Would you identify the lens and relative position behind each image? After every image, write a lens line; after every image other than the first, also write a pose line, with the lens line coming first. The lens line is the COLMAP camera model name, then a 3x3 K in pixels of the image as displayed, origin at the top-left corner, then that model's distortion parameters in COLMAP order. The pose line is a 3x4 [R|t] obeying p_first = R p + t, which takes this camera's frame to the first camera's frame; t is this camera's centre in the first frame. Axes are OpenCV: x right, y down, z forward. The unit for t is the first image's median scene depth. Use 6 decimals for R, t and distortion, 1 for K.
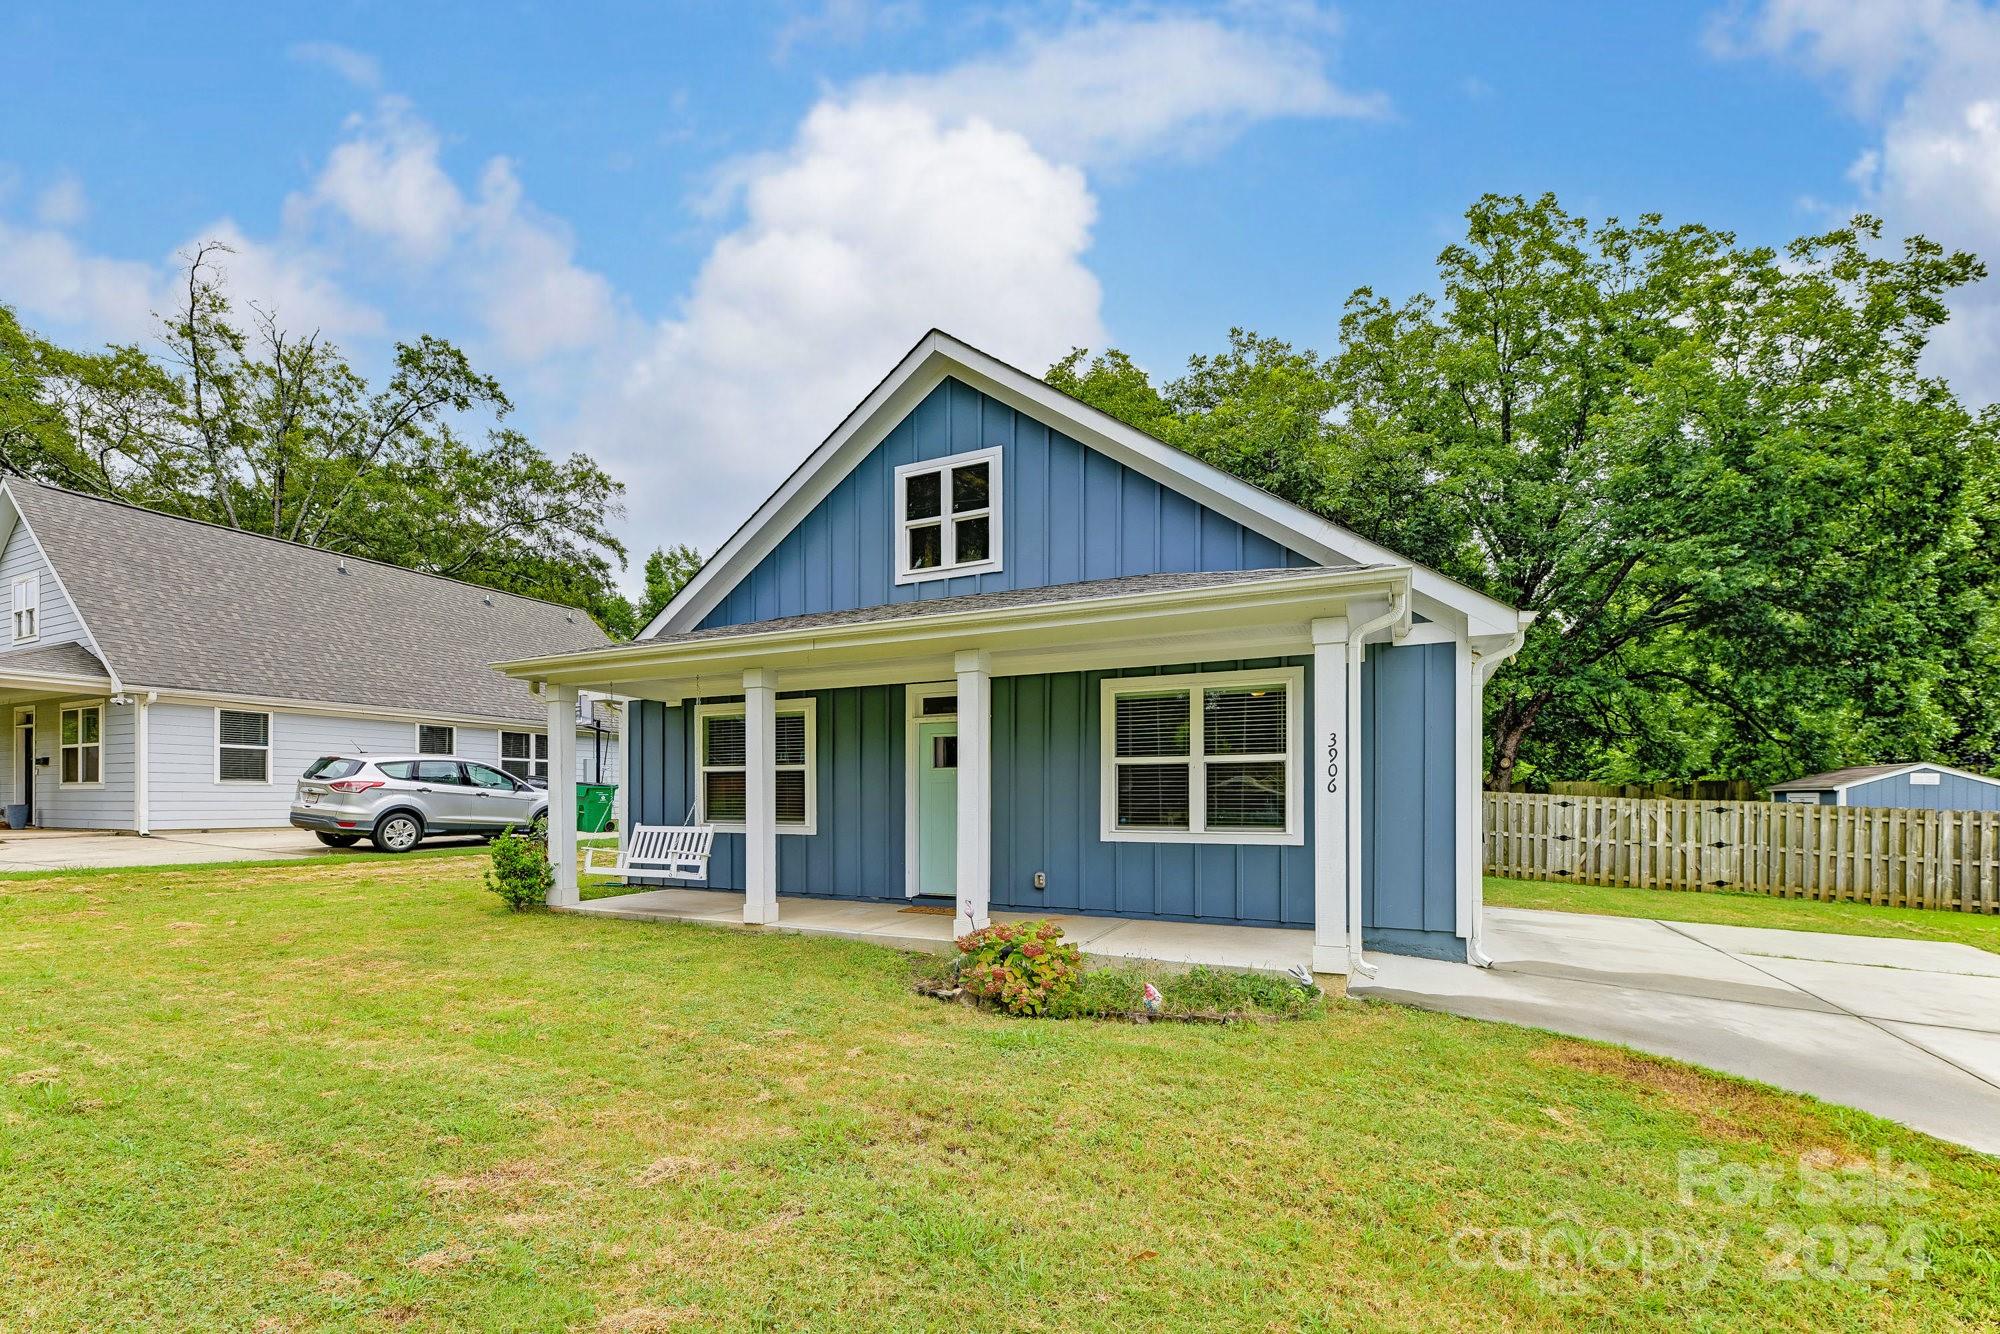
lens RADIAL K [[803.9, 0, 1011.8], [0, 803.9, 802.4], [0, 0, 1]] dist [0.009959, -0.003414]
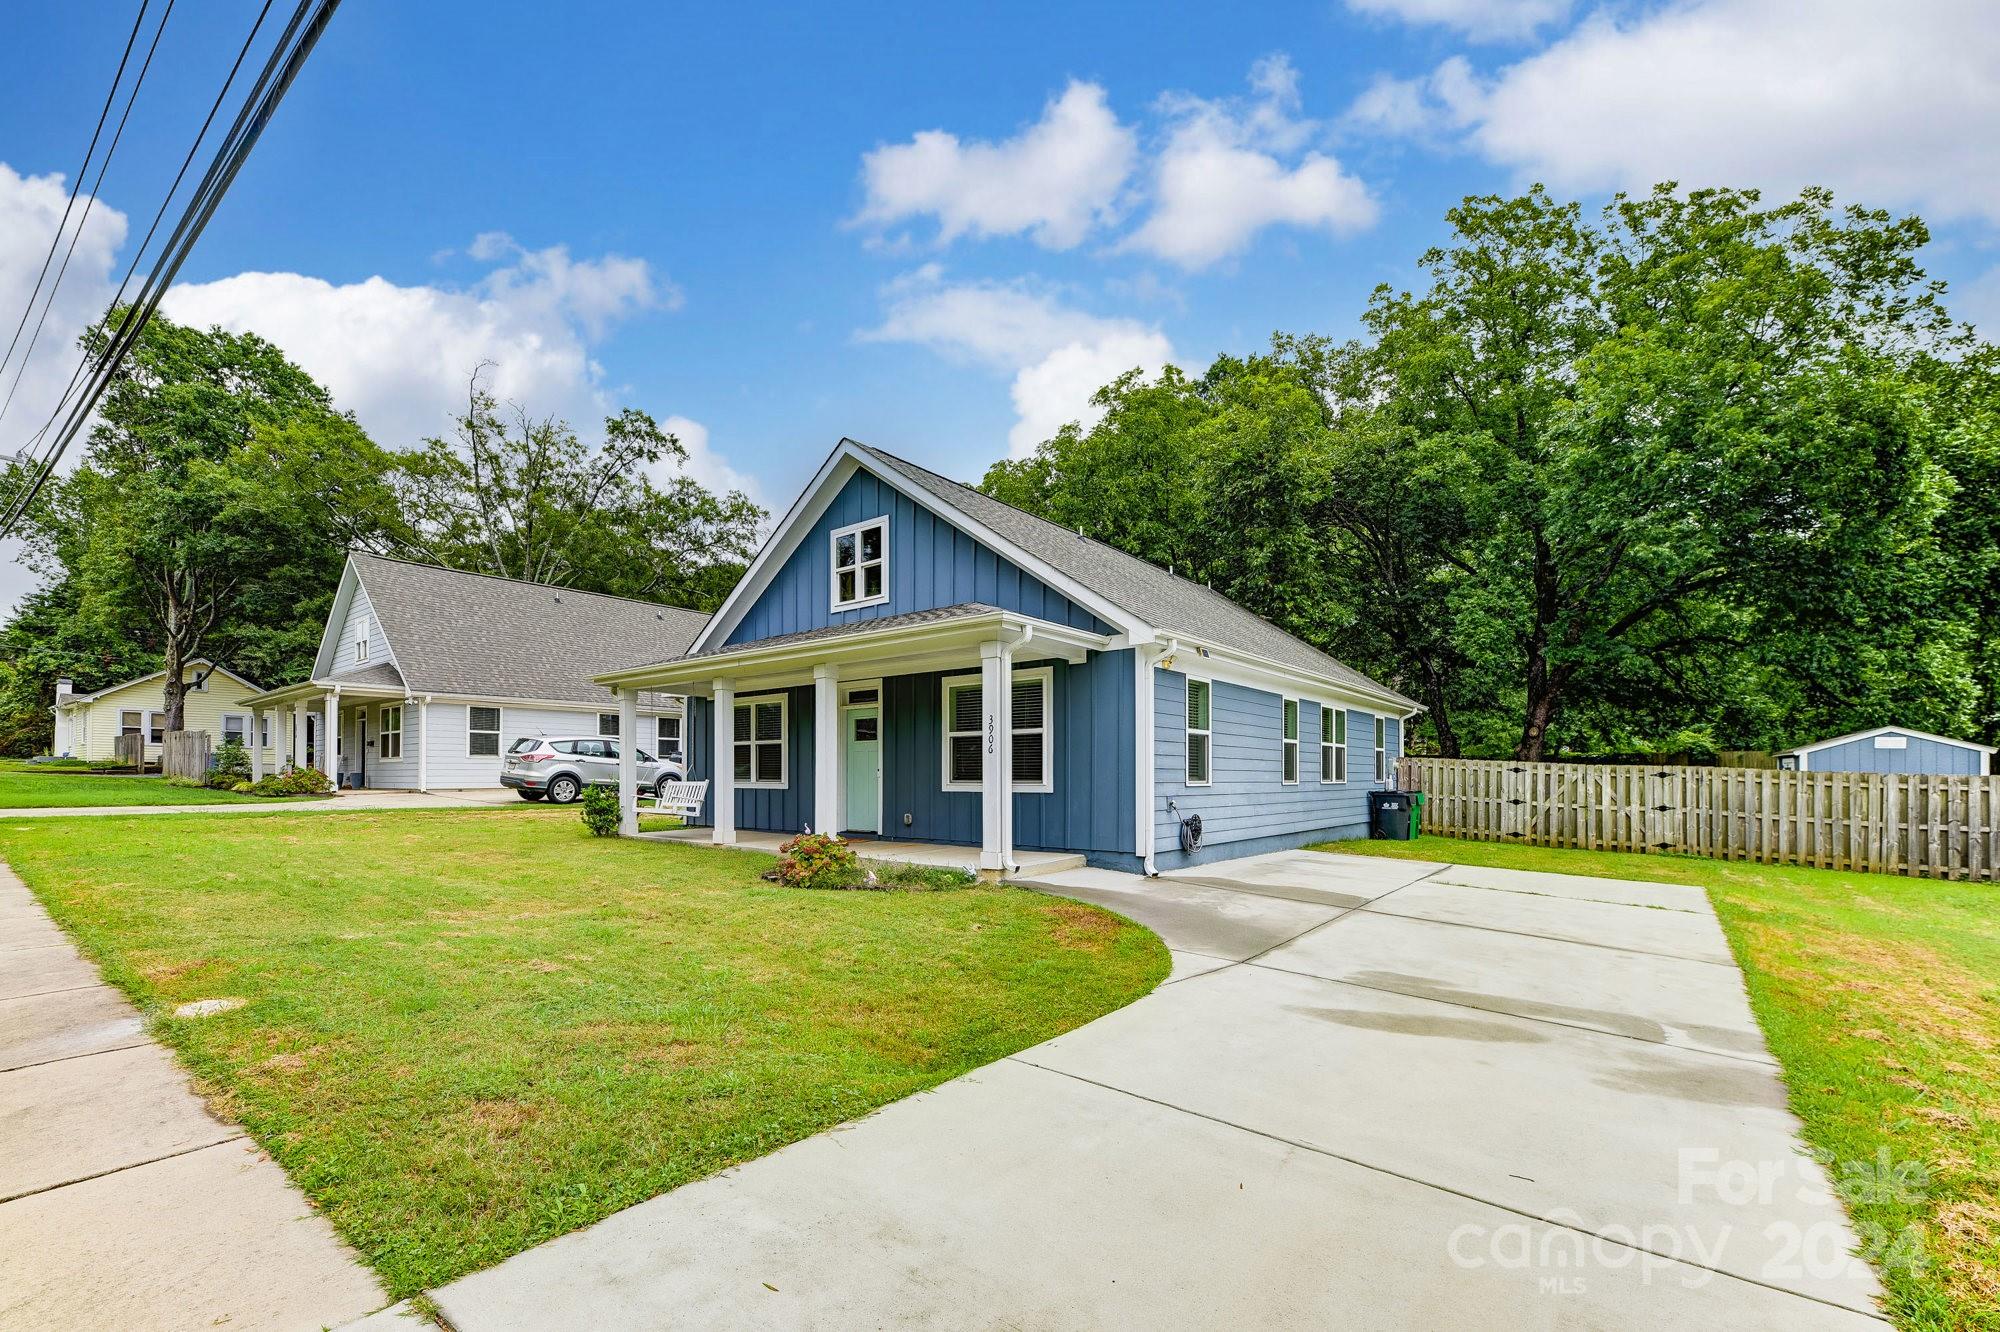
lens RADIAL K [[803.9, 0, 1023.0], [0, 803.9, 769.8], [0, 0, 1]] dist [0.009959, -0.003414]
pose [[0.976263, -0.002294, -0.216577, 0.301727], [0.000082, 0.999948, -0.010224, 0.013583], [0.216589, 0.009964, 0.976212, -0.193134]]
